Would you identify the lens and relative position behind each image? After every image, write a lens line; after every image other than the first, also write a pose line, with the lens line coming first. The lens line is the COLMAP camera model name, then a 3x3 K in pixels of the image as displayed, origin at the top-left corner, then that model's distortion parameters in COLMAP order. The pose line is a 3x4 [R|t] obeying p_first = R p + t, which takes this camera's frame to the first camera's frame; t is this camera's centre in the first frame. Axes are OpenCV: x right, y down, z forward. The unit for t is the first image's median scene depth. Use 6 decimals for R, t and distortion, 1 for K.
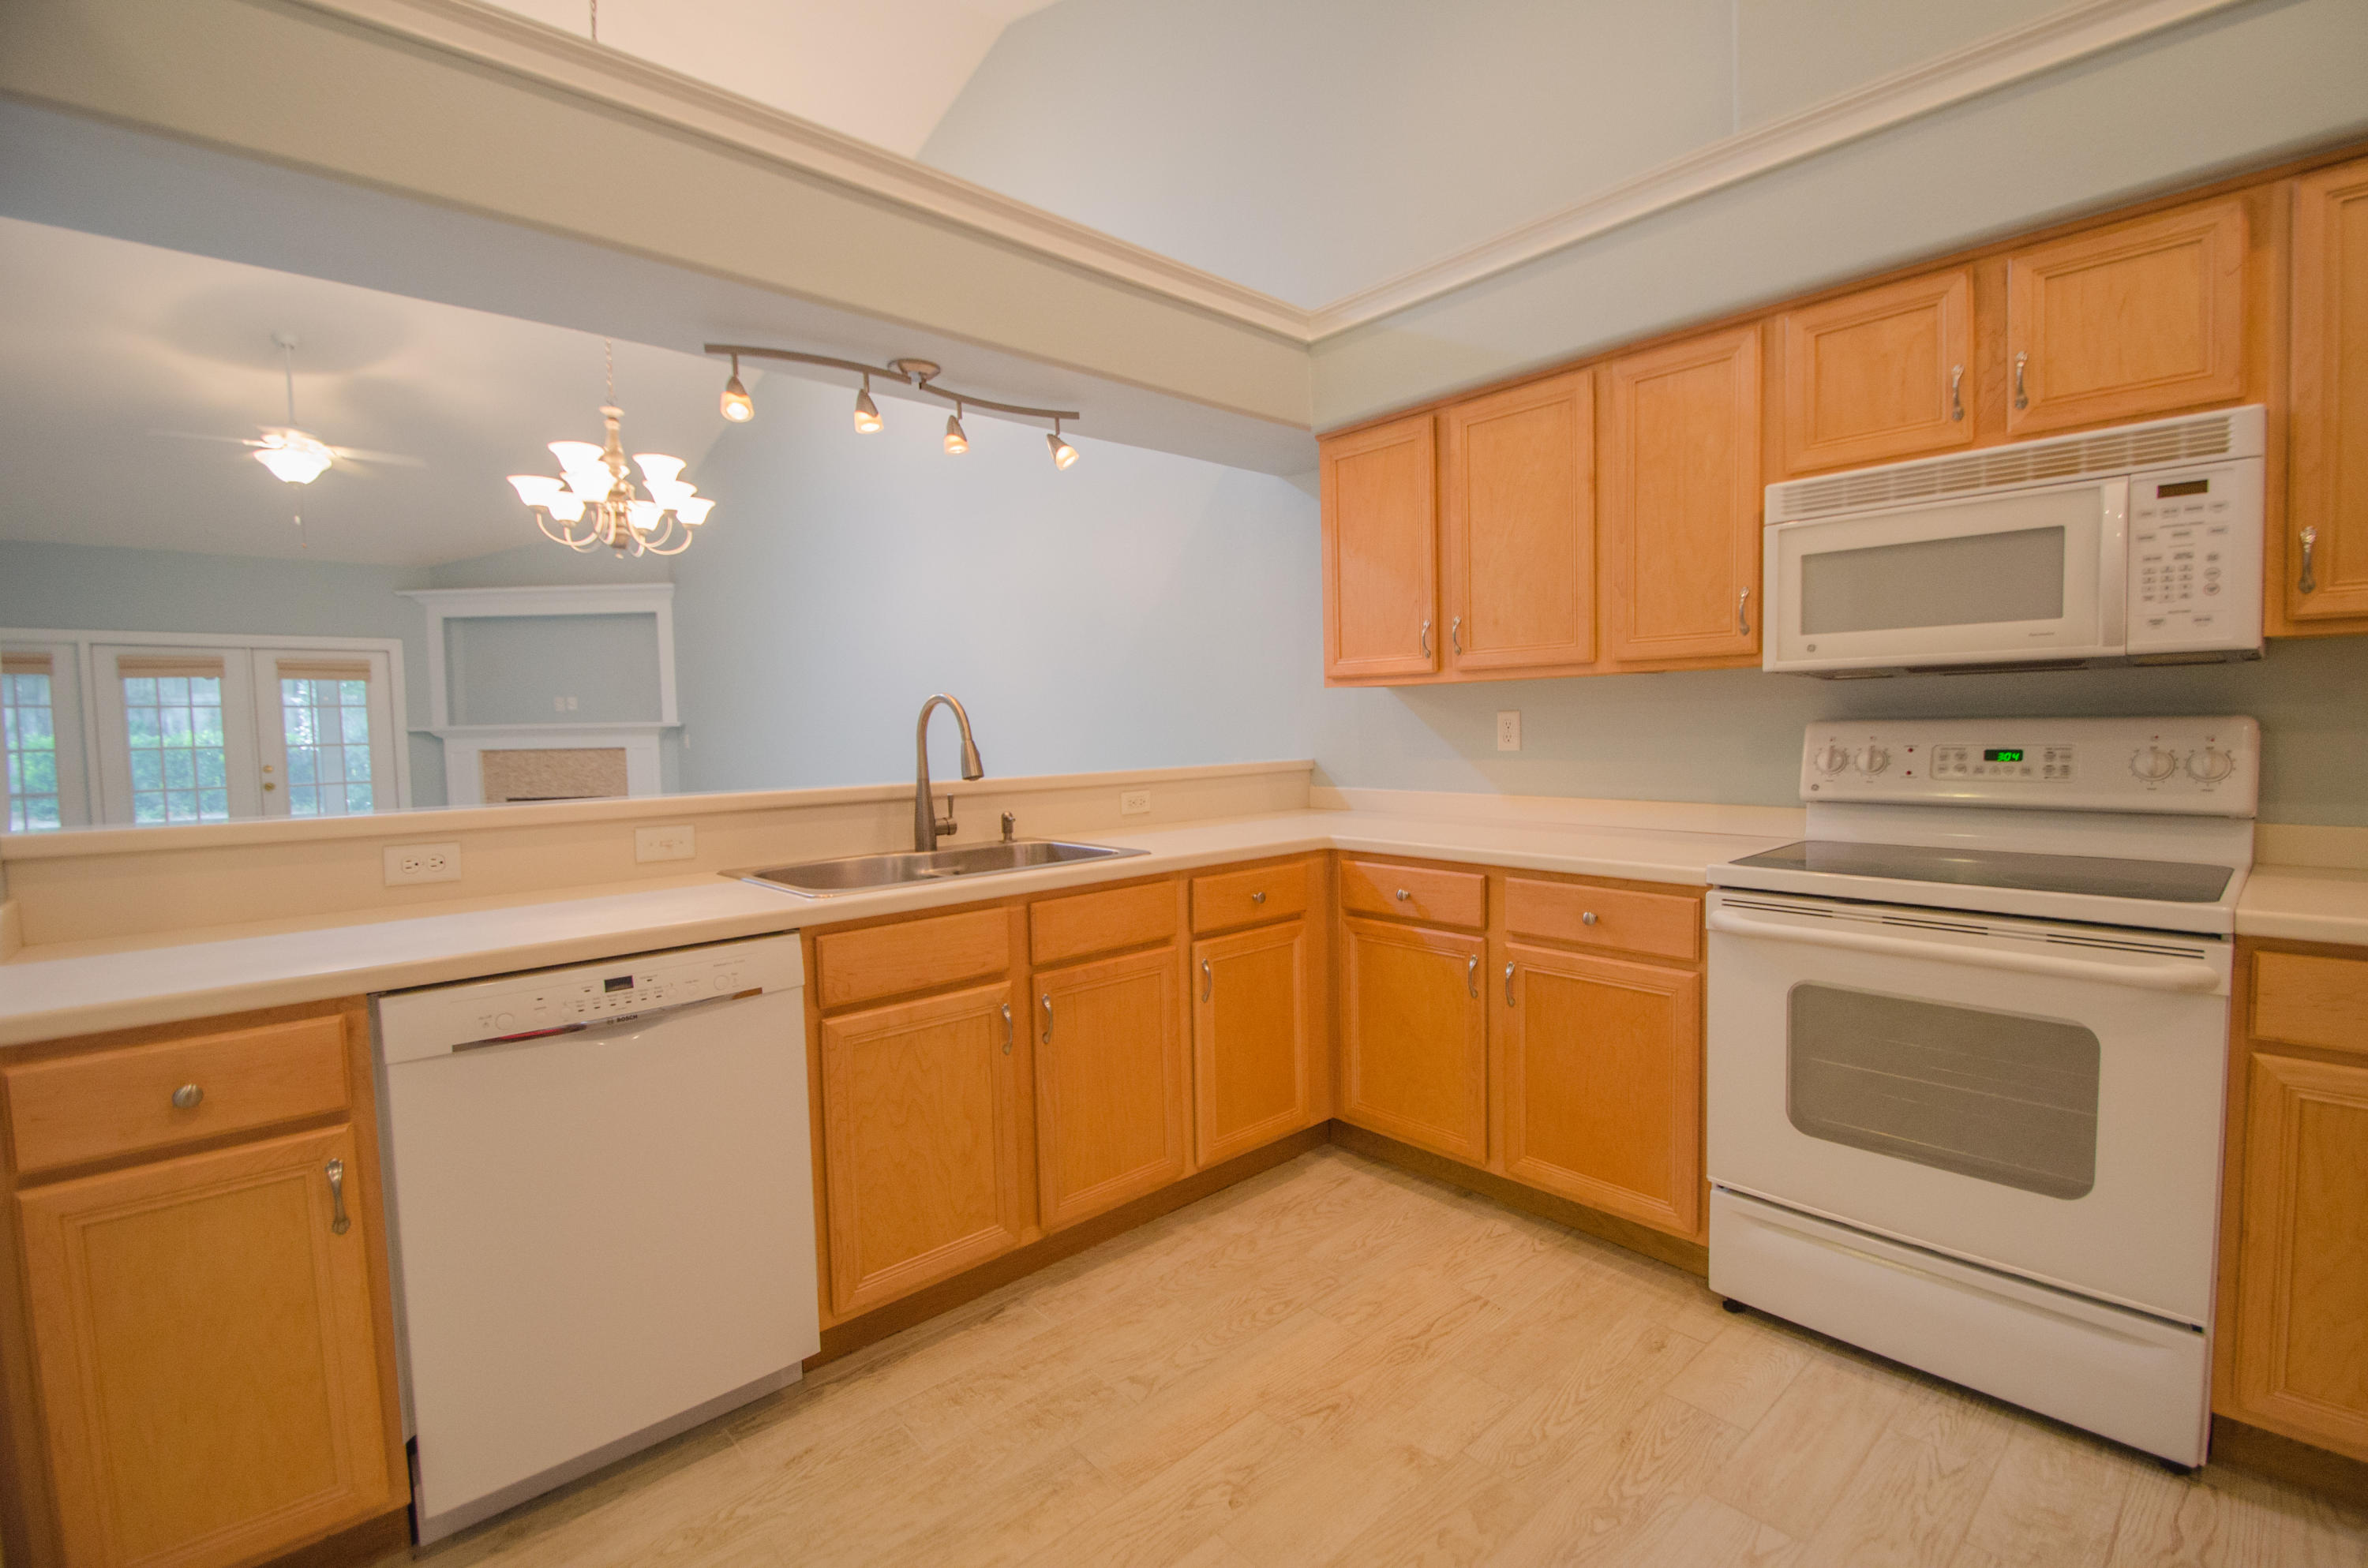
lens RADIAL K [[1044.1, 0, 1182.3], [0, 1044.1, 782.1], [0, 0, 1]] dist [0.002229, -0.008858]
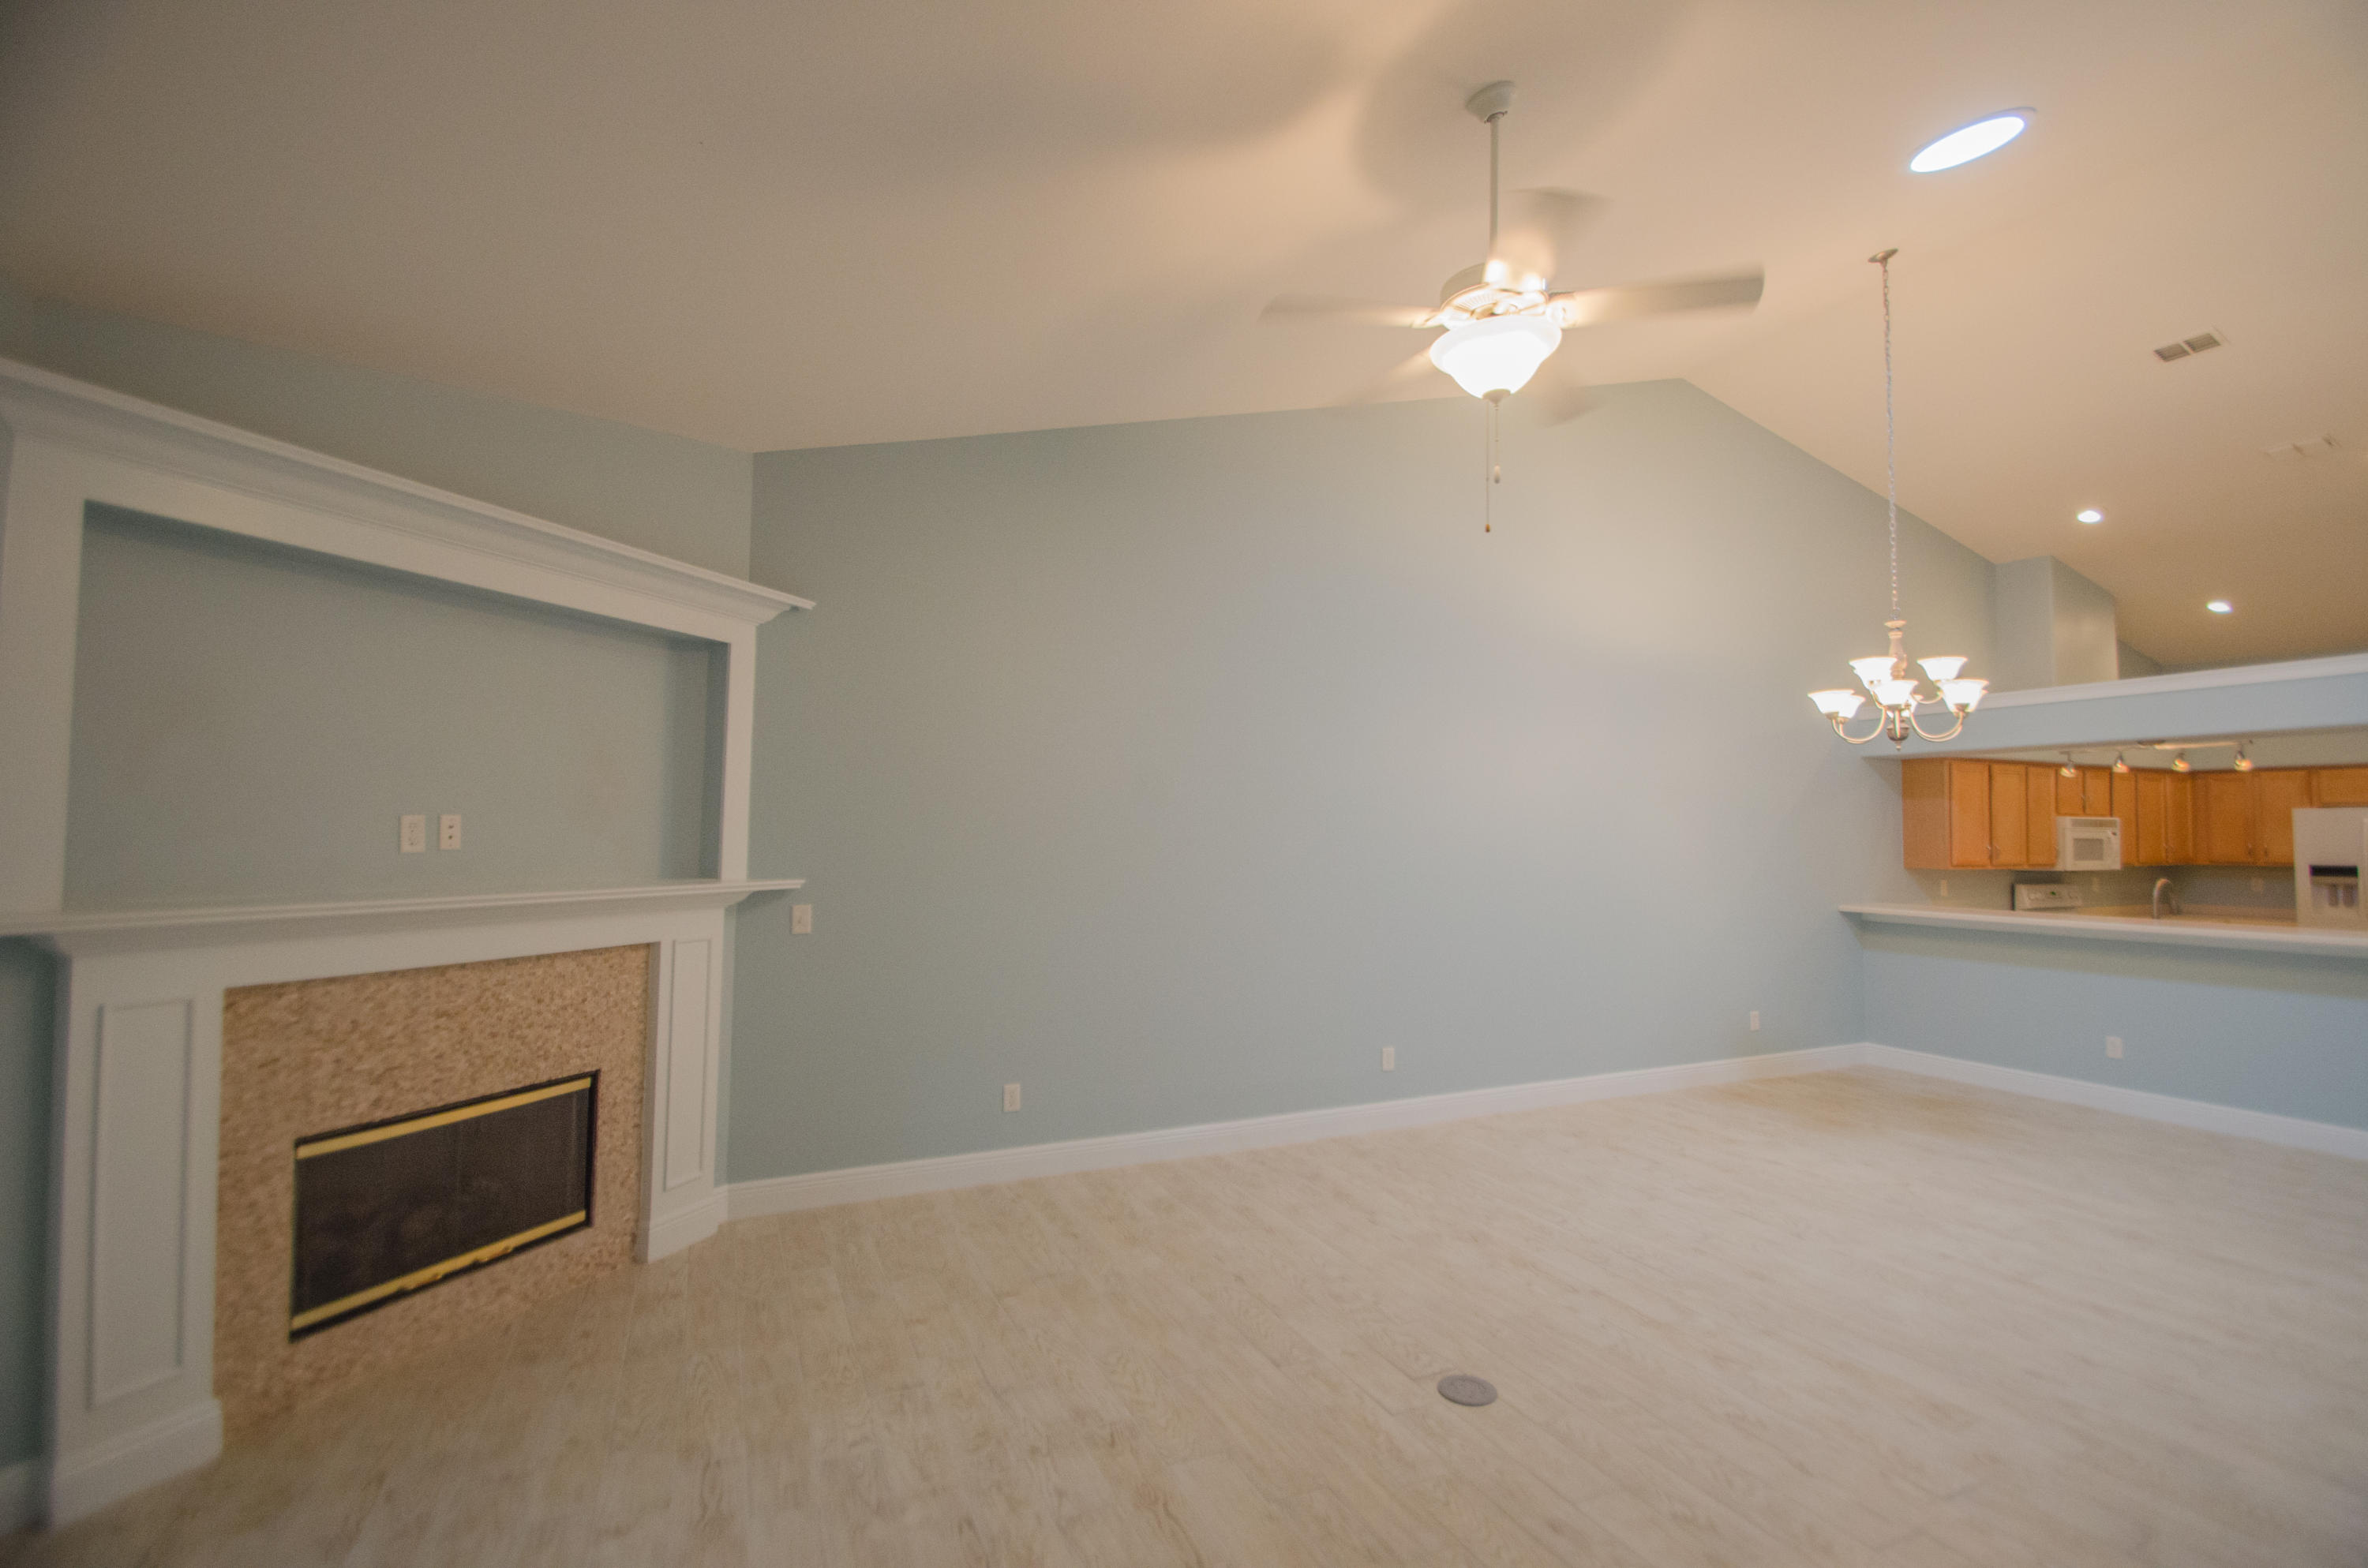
lens RADIAL K [[1044.1, 0, 1216.4], [0, 1044.1, 784.4], [0, 0, 1]] dist [0.002229, -0.008858]
pose [[0.295136, 0.069732, 0.952907, -3.097060], [0.040511, 0.995523, -0.085398, -0.182515], [-0.954596, 0.063807, 0.290990, 2.325021]]
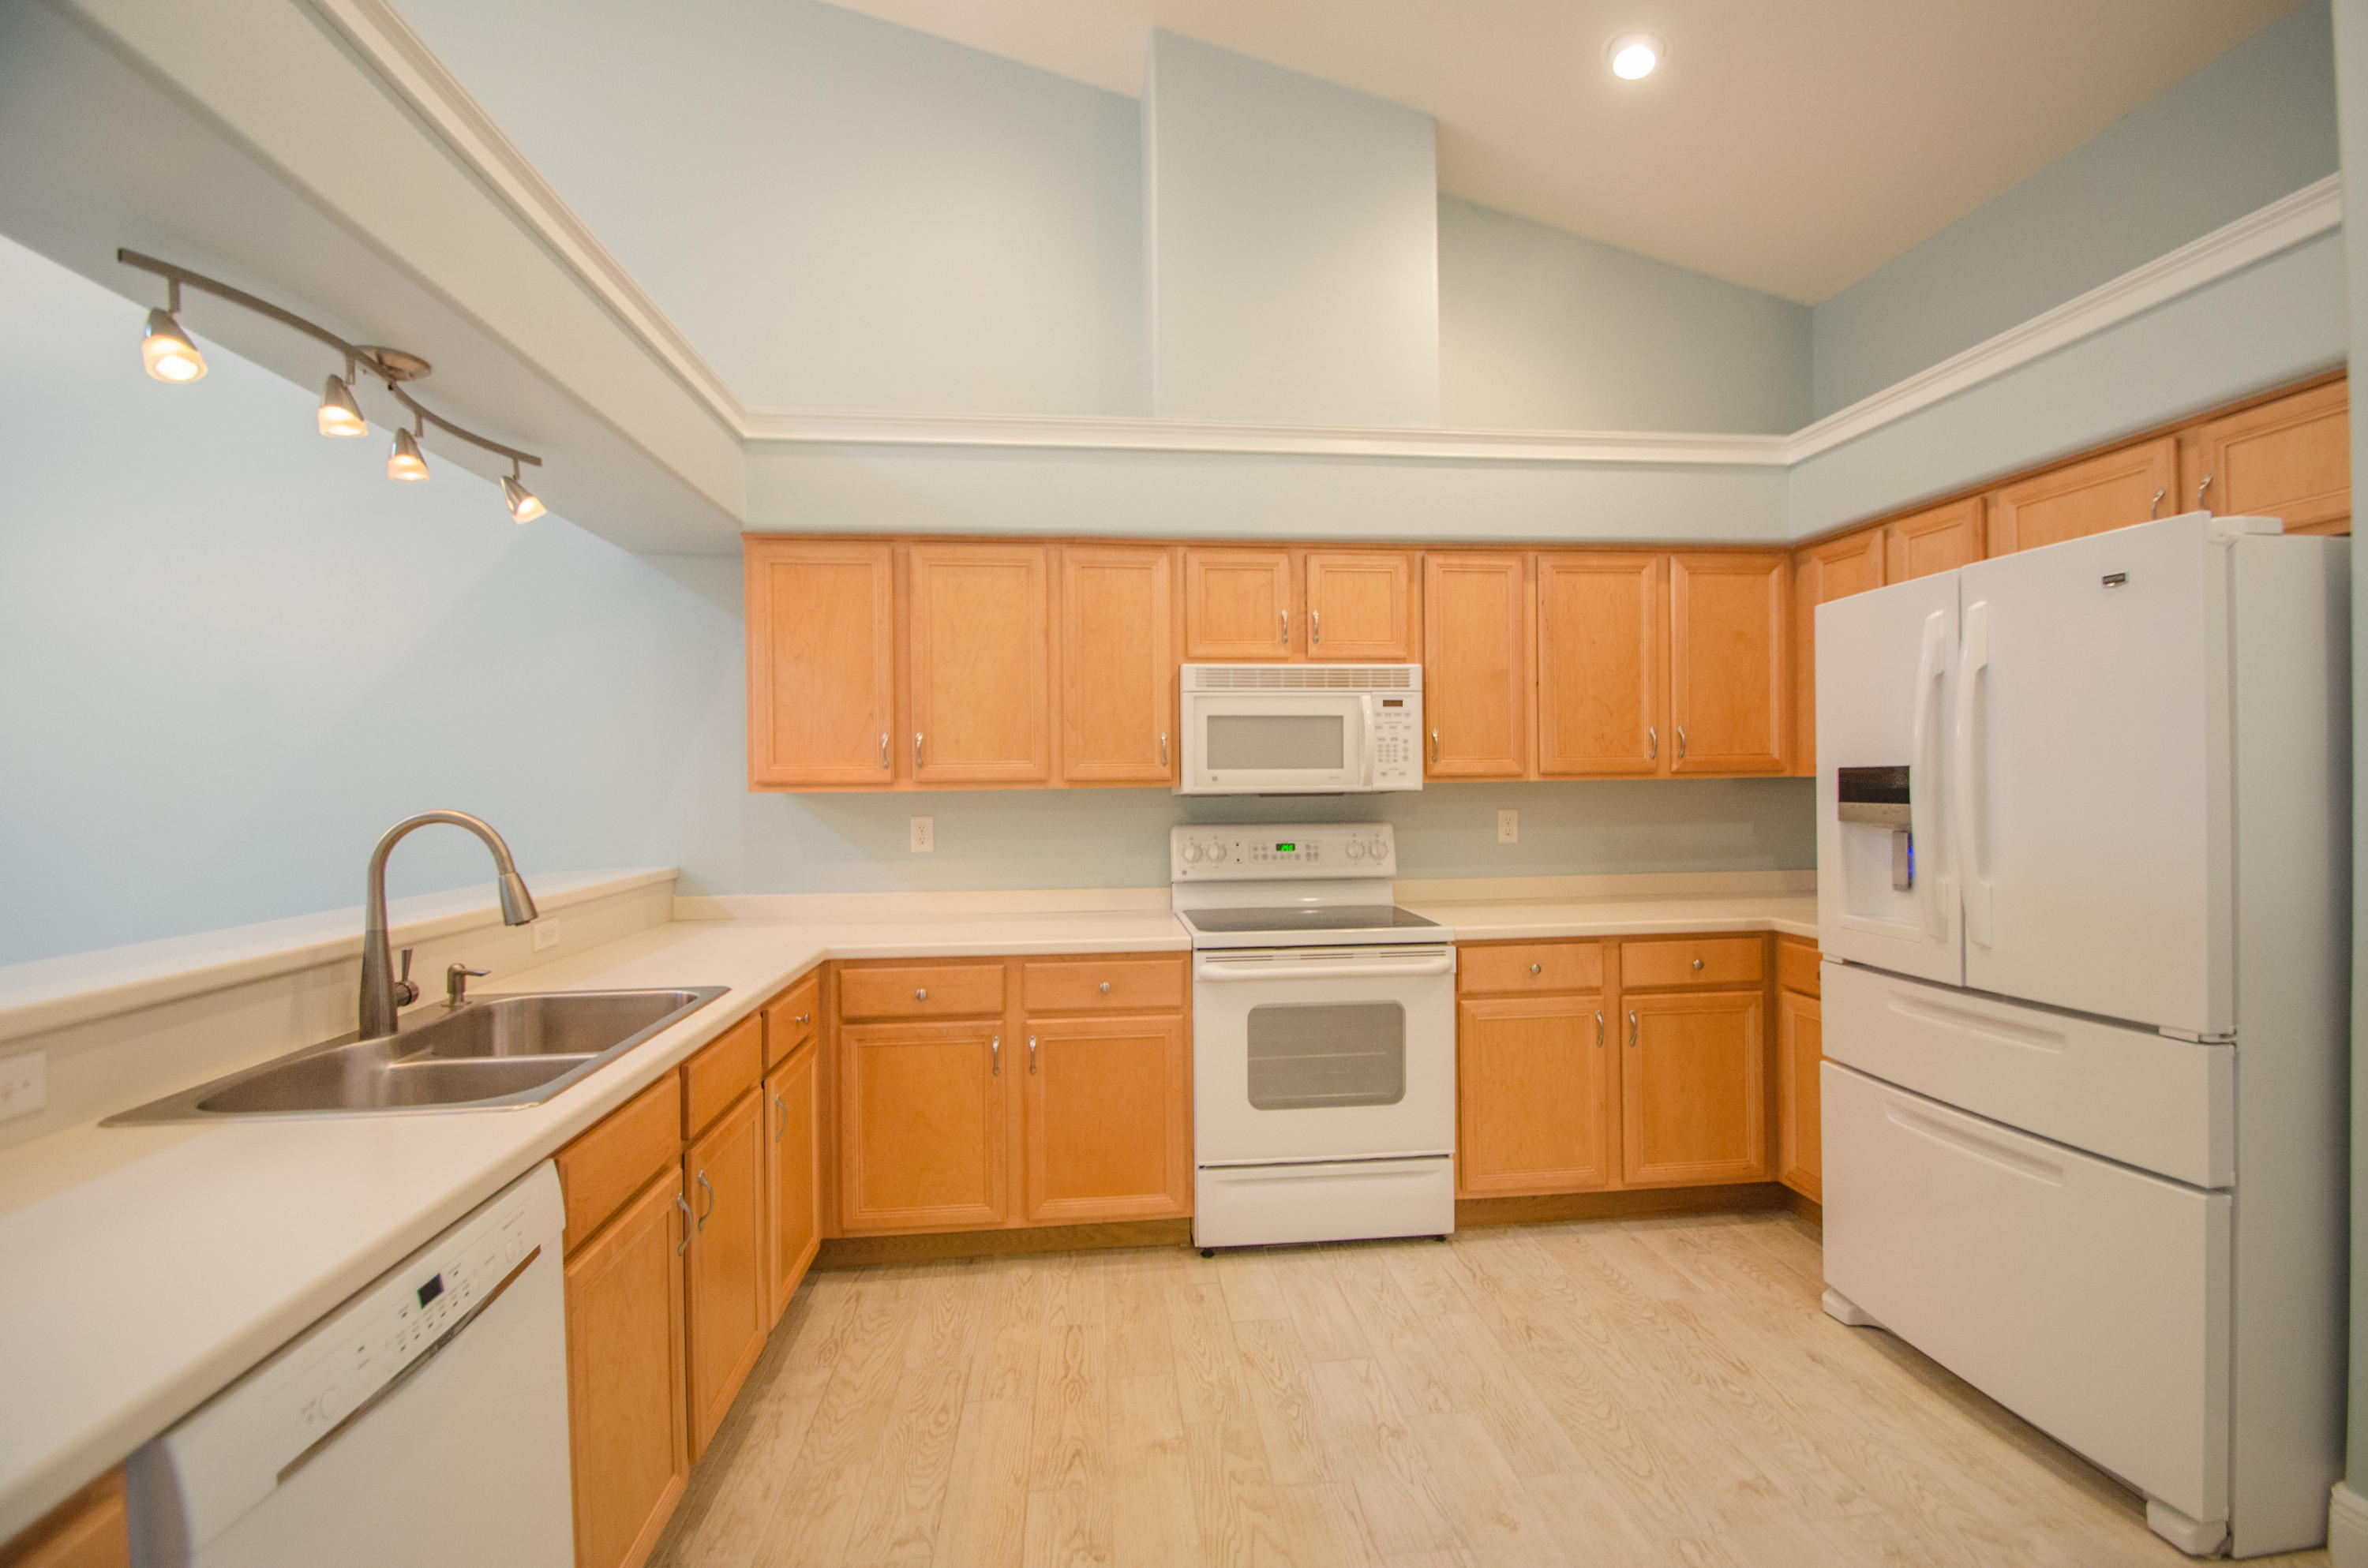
lens RADIAL K [[1044.1, 0, 1204.9], [0, 1044.1, 780.3], [0, 0, 1]] dist [0.002229, -0.008858]
pose [[0.576830, 0.016965, 0.816688, -0.513886], [0.044466, 0.997650, -0.052130, -0.042740], [-0.815653, 0.066385, 0.574720, 0.142321]]
